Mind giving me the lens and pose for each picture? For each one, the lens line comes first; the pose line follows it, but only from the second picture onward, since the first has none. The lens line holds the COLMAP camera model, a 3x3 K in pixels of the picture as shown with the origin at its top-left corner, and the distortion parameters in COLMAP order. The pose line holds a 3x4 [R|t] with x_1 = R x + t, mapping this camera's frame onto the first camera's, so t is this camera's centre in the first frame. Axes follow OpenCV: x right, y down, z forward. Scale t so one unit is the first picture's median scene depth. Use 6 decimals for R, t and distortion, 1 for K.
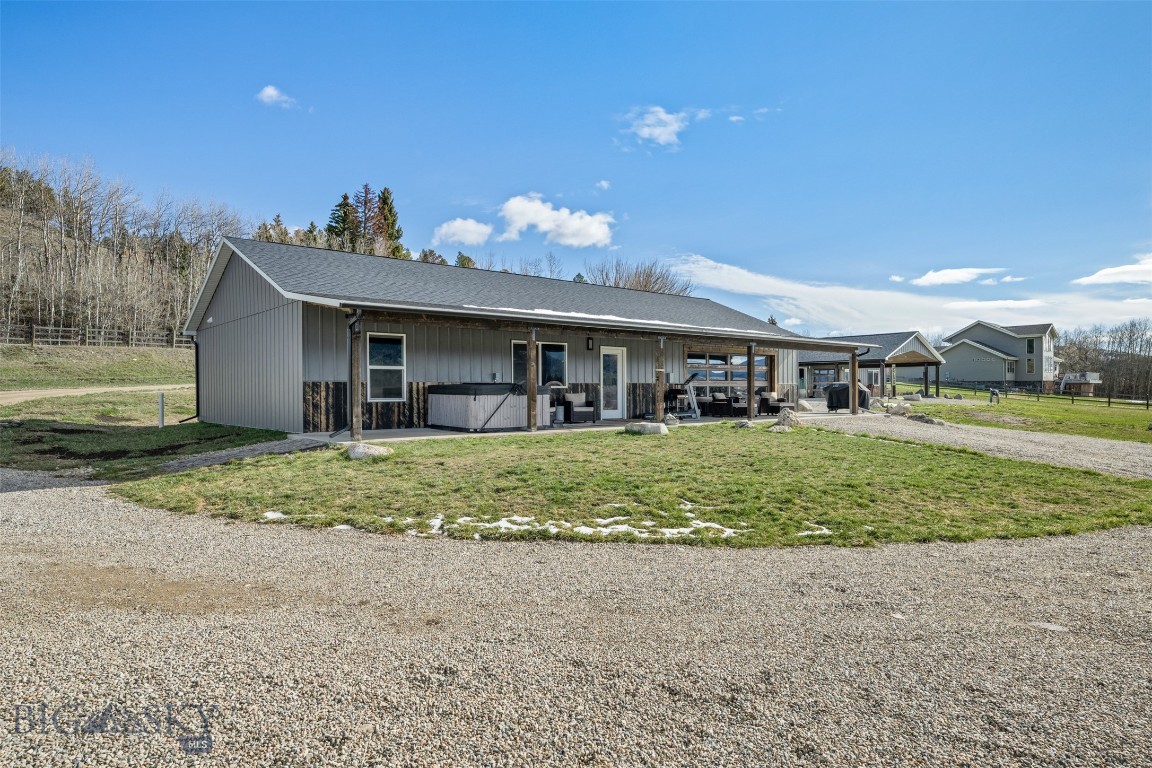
lens RADIAL K [[628.0, 0, 575.7], [0, 628.0, 388.6], [0, 0, 1]] dist [0.000259, 0.000022]
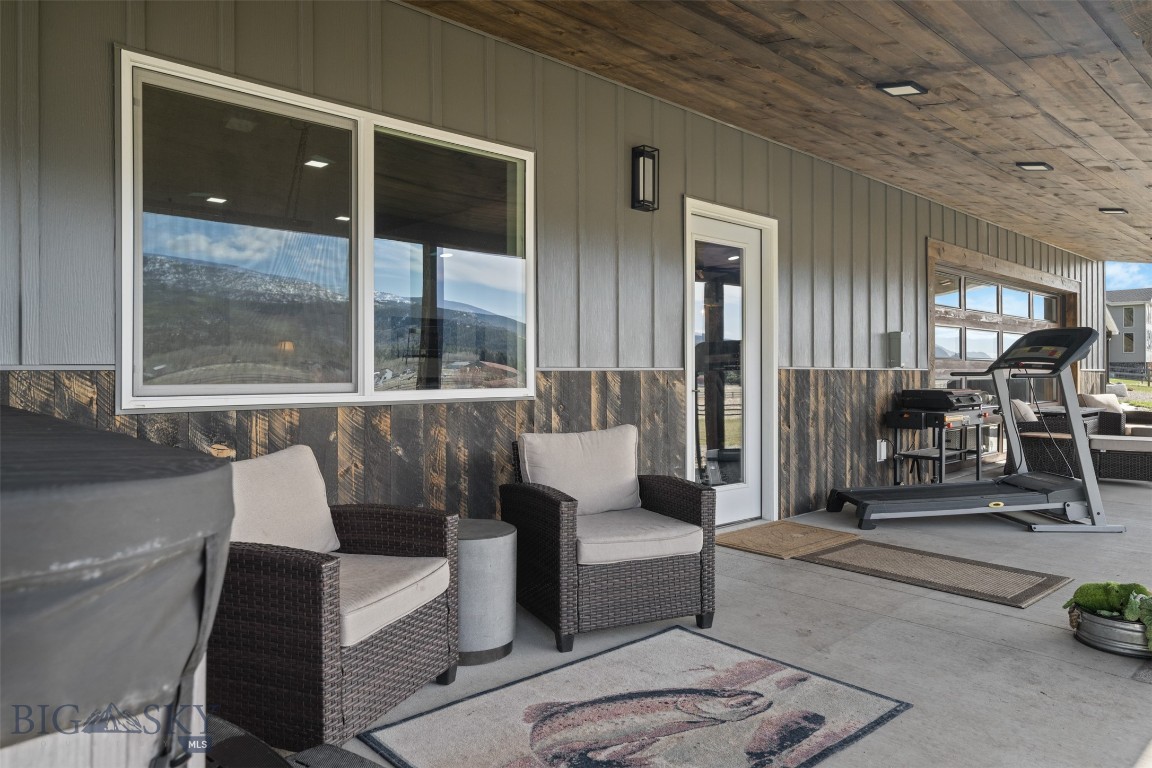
lens RADIAL K [[788.0, 0, 577.3], [0, 788.0, 378.9], [0, 0, 1]] dist [-0.053161, -0.006977]
pose [[0.998151, 0.002922, 0.060717, -0.013746], [-0.003718, 0.999908, 0.013010, -0.009049], [-0.060673, -0.013211, 0.998070, 0.735484]]
